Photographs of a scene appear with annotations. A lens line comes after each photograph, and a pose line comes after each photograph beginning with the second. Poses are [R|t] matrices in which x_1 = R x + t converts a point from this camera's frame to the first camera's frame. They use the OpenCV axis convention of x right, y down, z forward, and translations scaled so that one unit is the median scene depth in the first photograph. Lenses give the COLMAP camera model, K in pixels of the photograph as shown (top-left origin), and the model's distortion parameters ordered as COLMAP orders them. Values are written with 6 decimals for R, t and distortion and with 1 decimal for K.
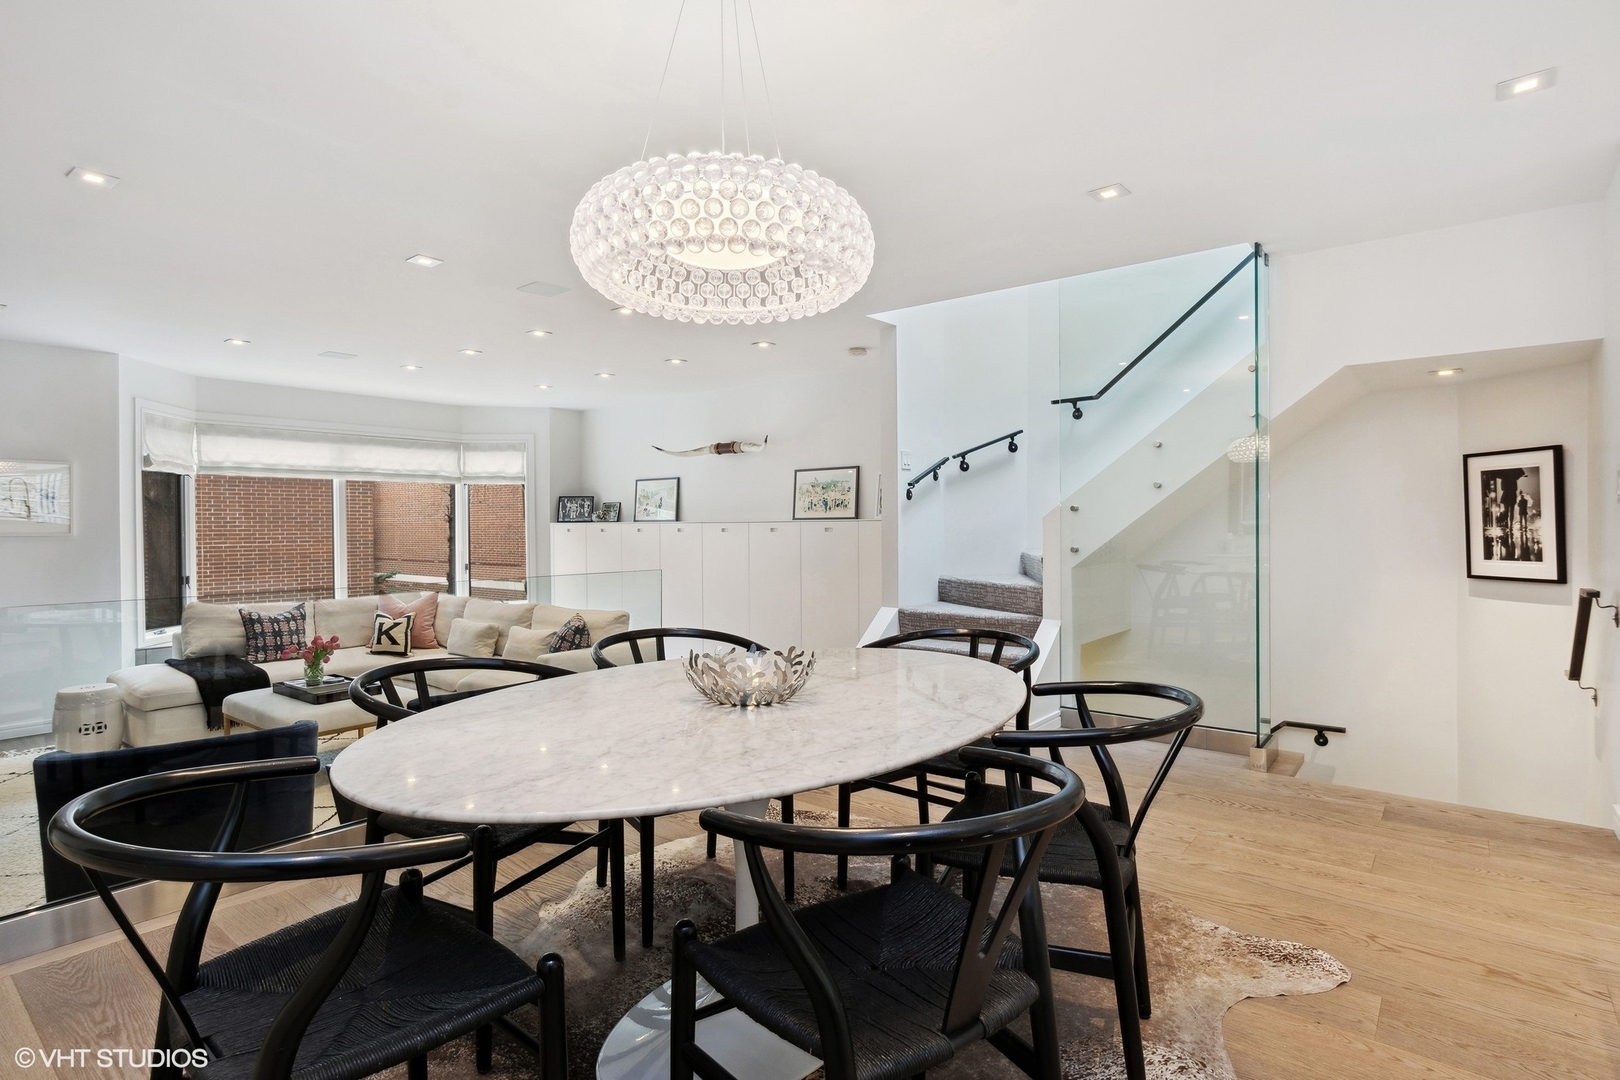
lens RADIAL K [[813.5, 0, 803.0], [0, 813.5, 533.0], [0, 0, 1]] dist [-0.004660, -0.000732]
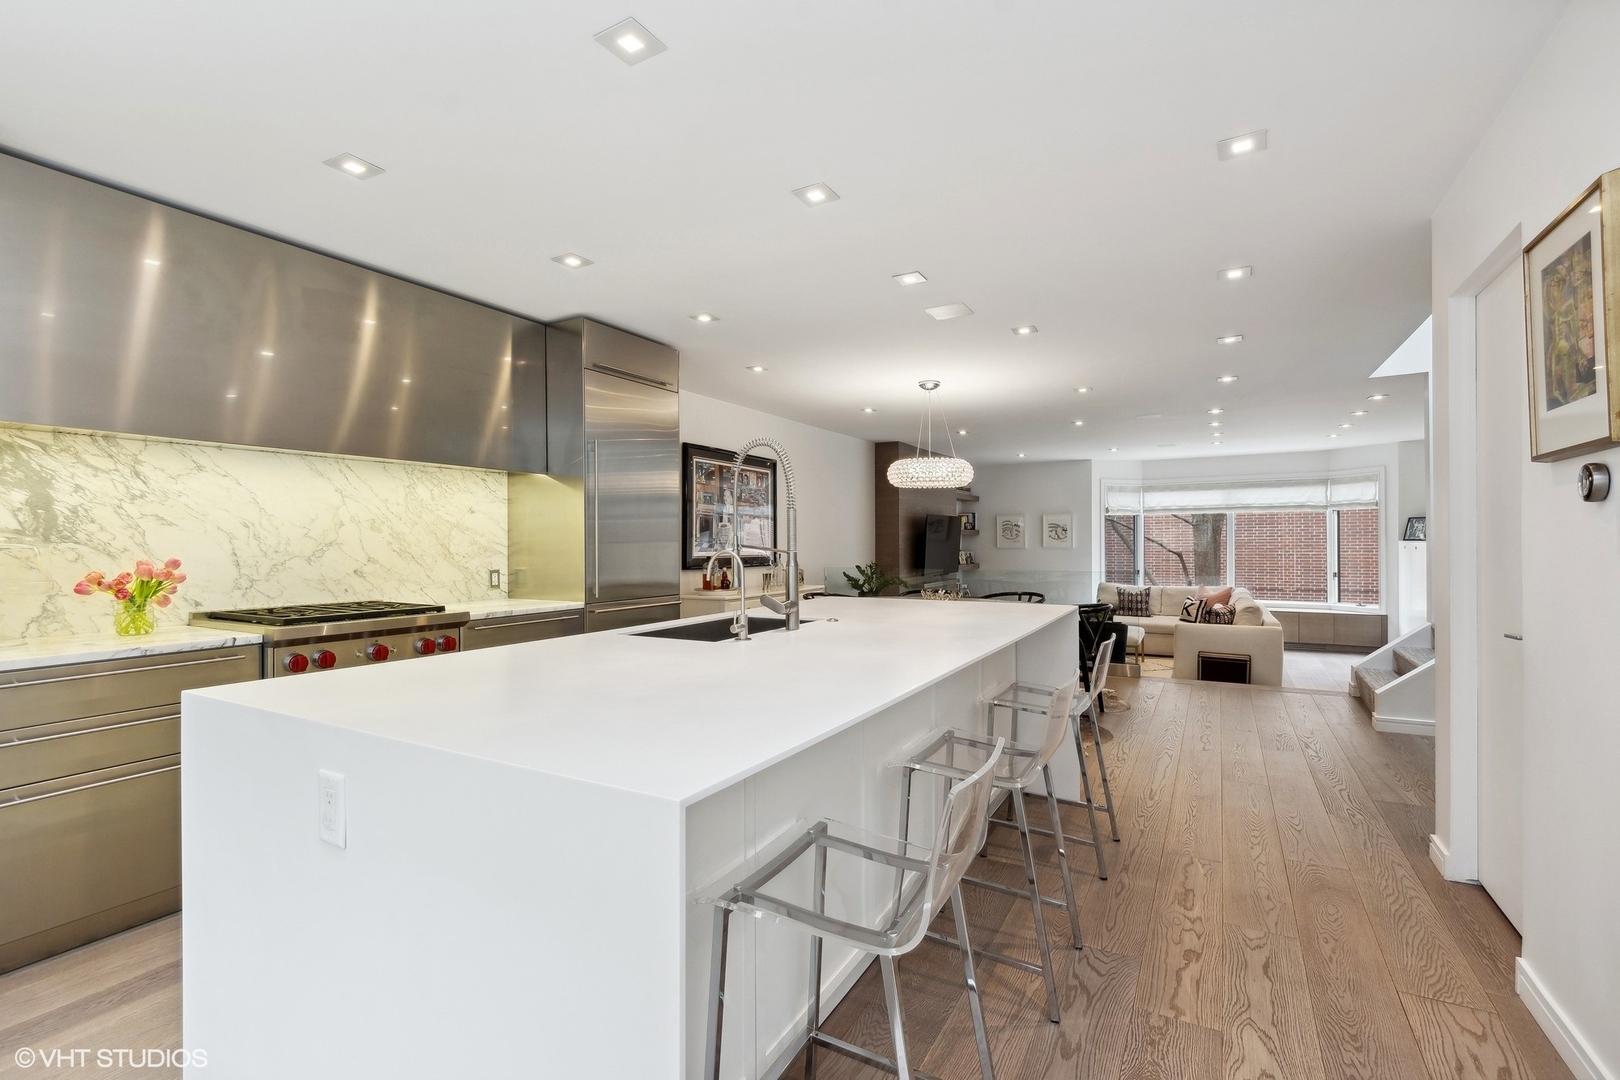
lens RADIAL K [[718.2, 0, 811.1], [0, 718.2, 543.7], [0, 0, 1]] dist [-0.001650, -0.000344]
pose [[0.169310, 0.008144, -0.985529, 0.704737], [-0.002885, 0.999966, 0.007768, -0.016785], [0.985559, 0.001528, 0.169328, -0.008652]]
